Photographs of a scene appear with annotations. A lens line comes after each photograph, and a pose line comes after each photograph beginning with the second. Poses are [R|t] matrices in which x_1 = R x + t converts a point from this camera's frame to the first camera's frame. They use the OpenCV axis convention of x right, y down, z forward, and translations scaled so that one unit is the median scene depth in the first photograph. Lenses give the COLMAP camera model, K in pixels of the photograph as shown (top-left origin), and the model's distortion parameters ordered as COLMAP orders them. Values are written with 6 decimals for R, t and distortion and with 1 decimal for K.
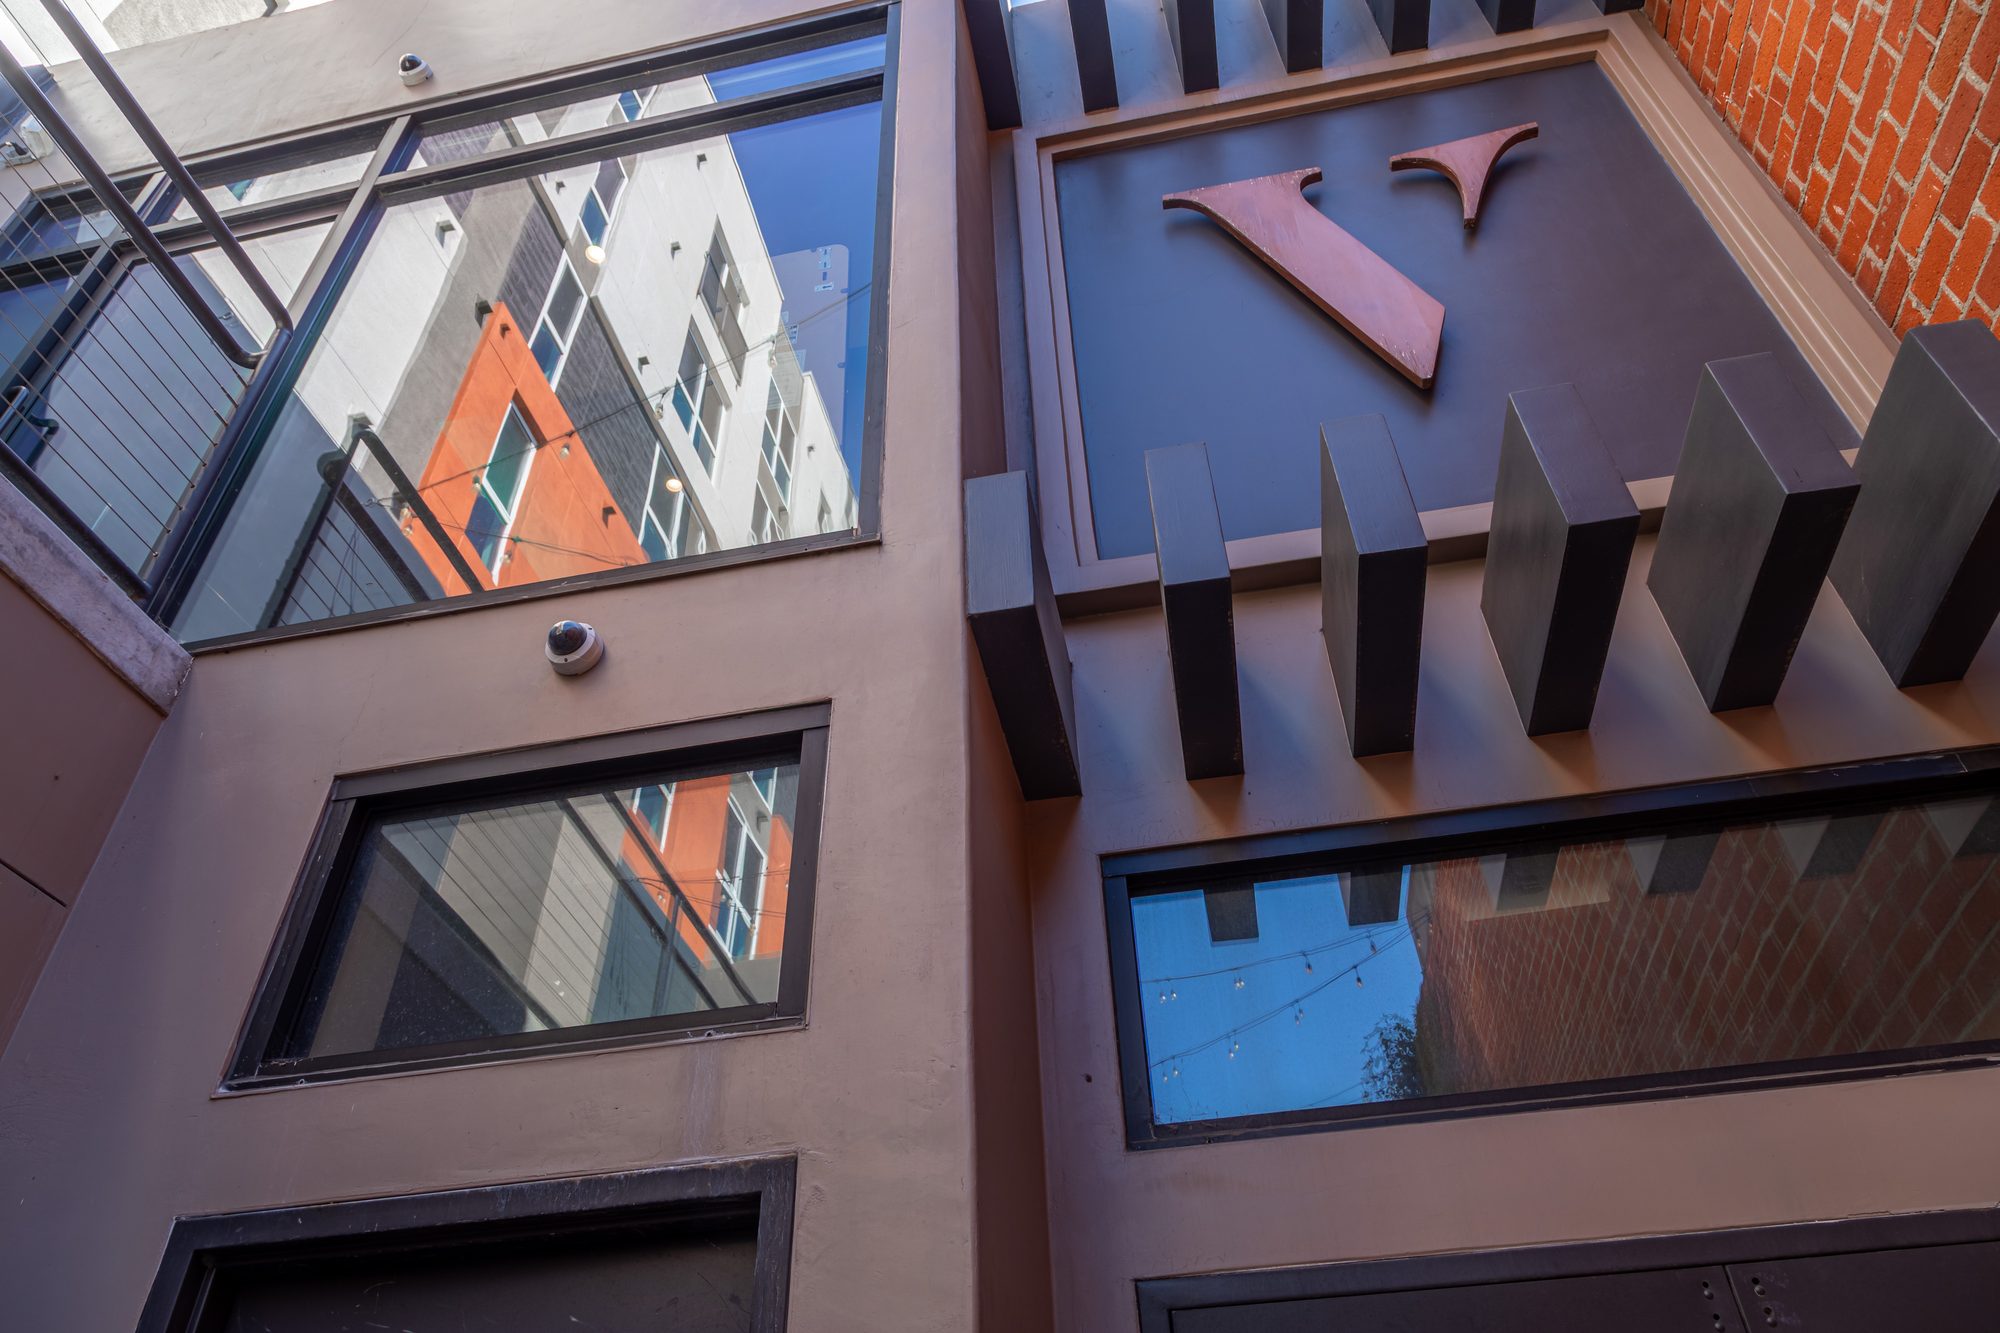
lens RADIAL K [[1311.3, 0, 991.8], [0, 1311.3, 672.4], [0, 0, 1]] dist [0.005362, 0.002025]
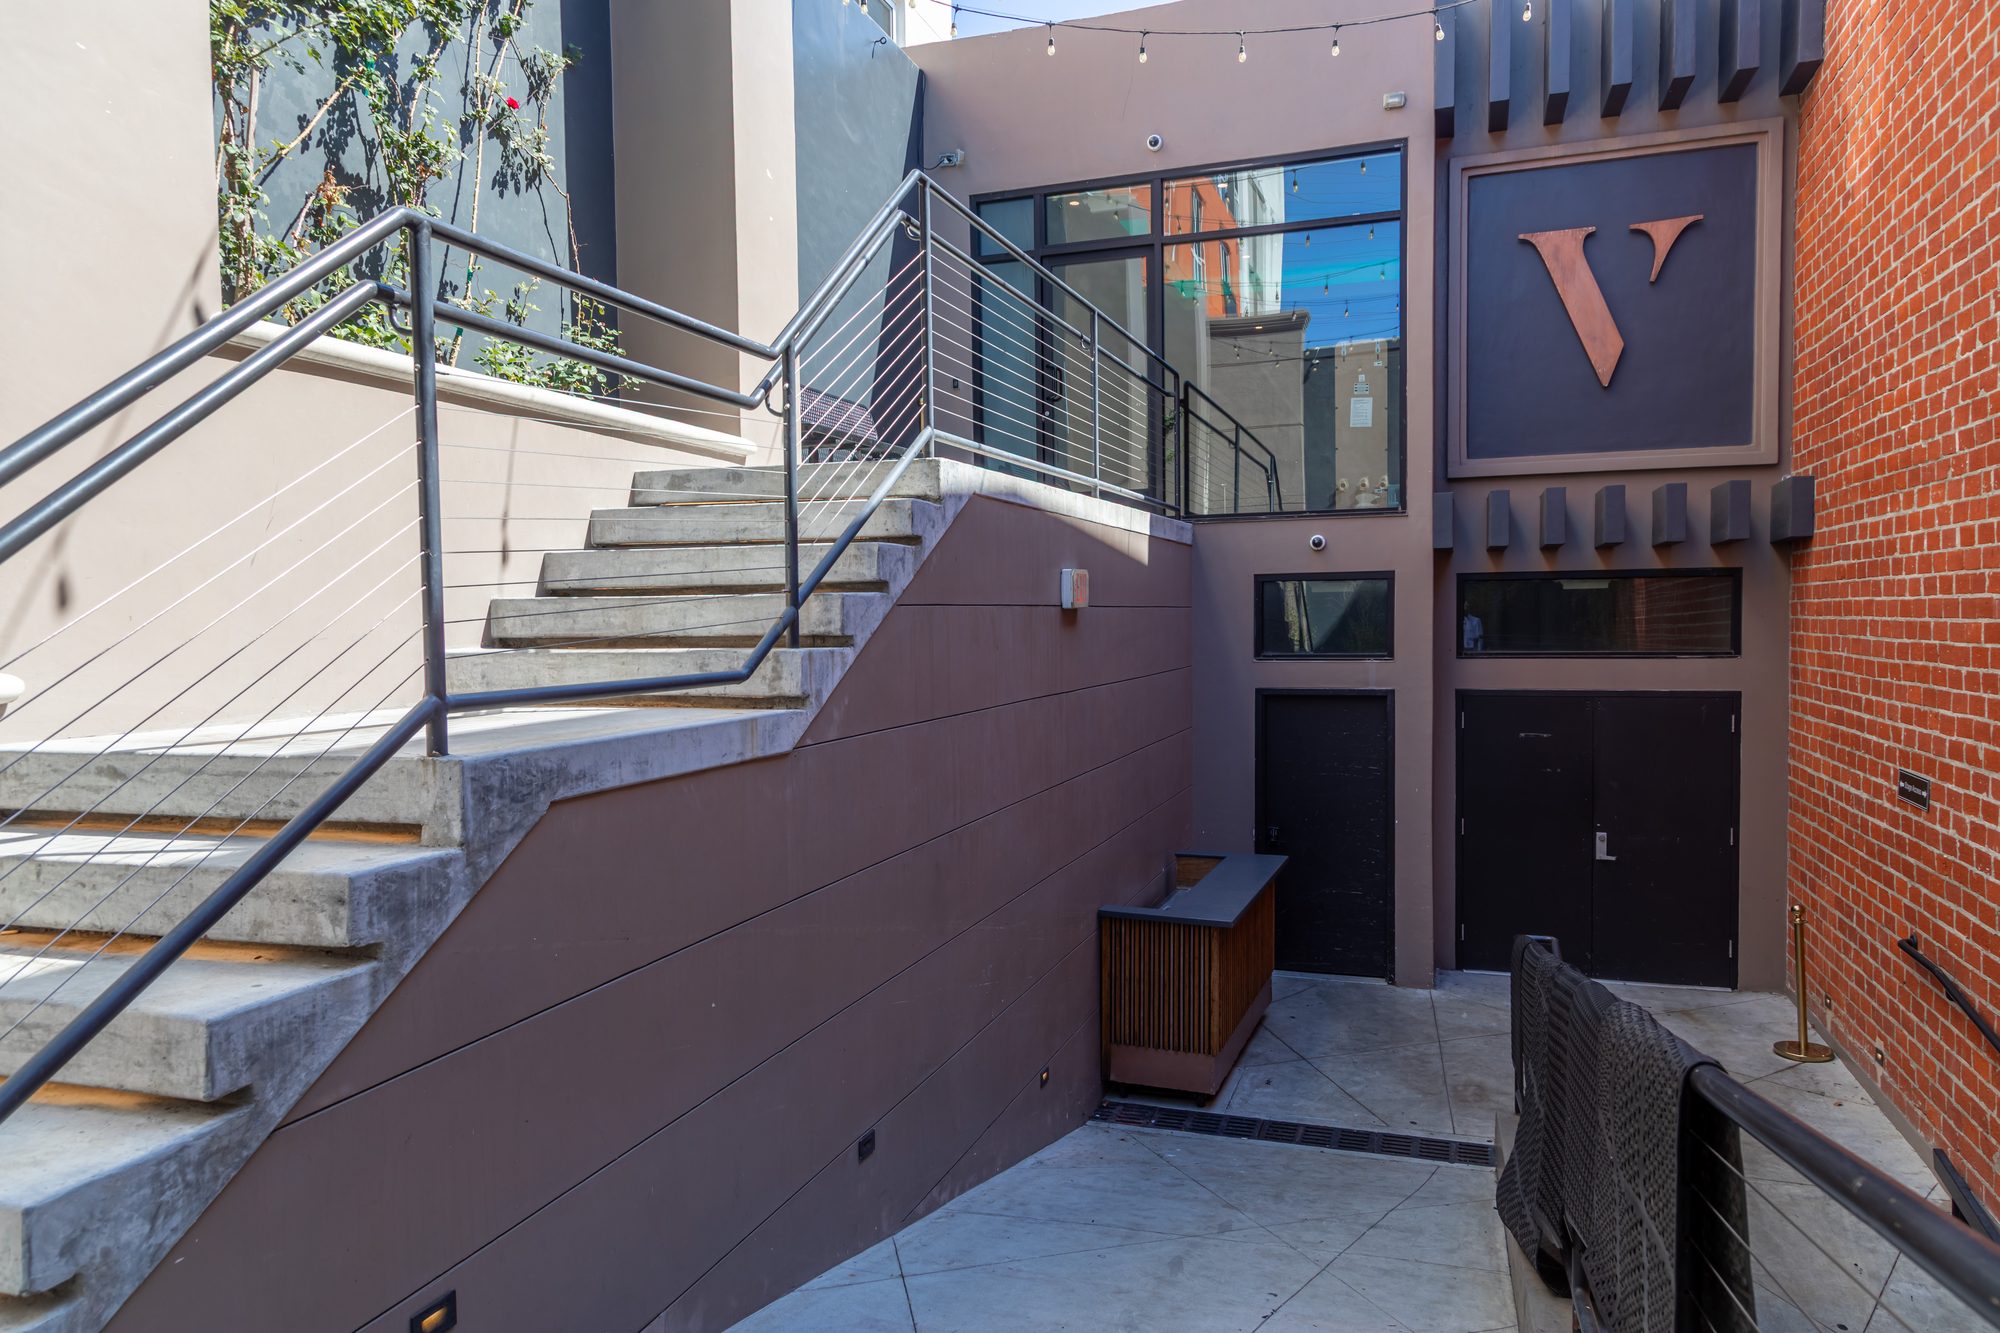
lens RADIAL K [[1311.3, 0, 991.8], [0, 1311.3, 672.4], [0, 0, 1]] dist [0.005362, 0.002025]
pose [[0.989740, 0.020334, -0.141427, -0.710876], [0.082369, 0.727595, 0.681043, -2.370354], [0.116750, -0.685705, 0.718455, -2.011705]]
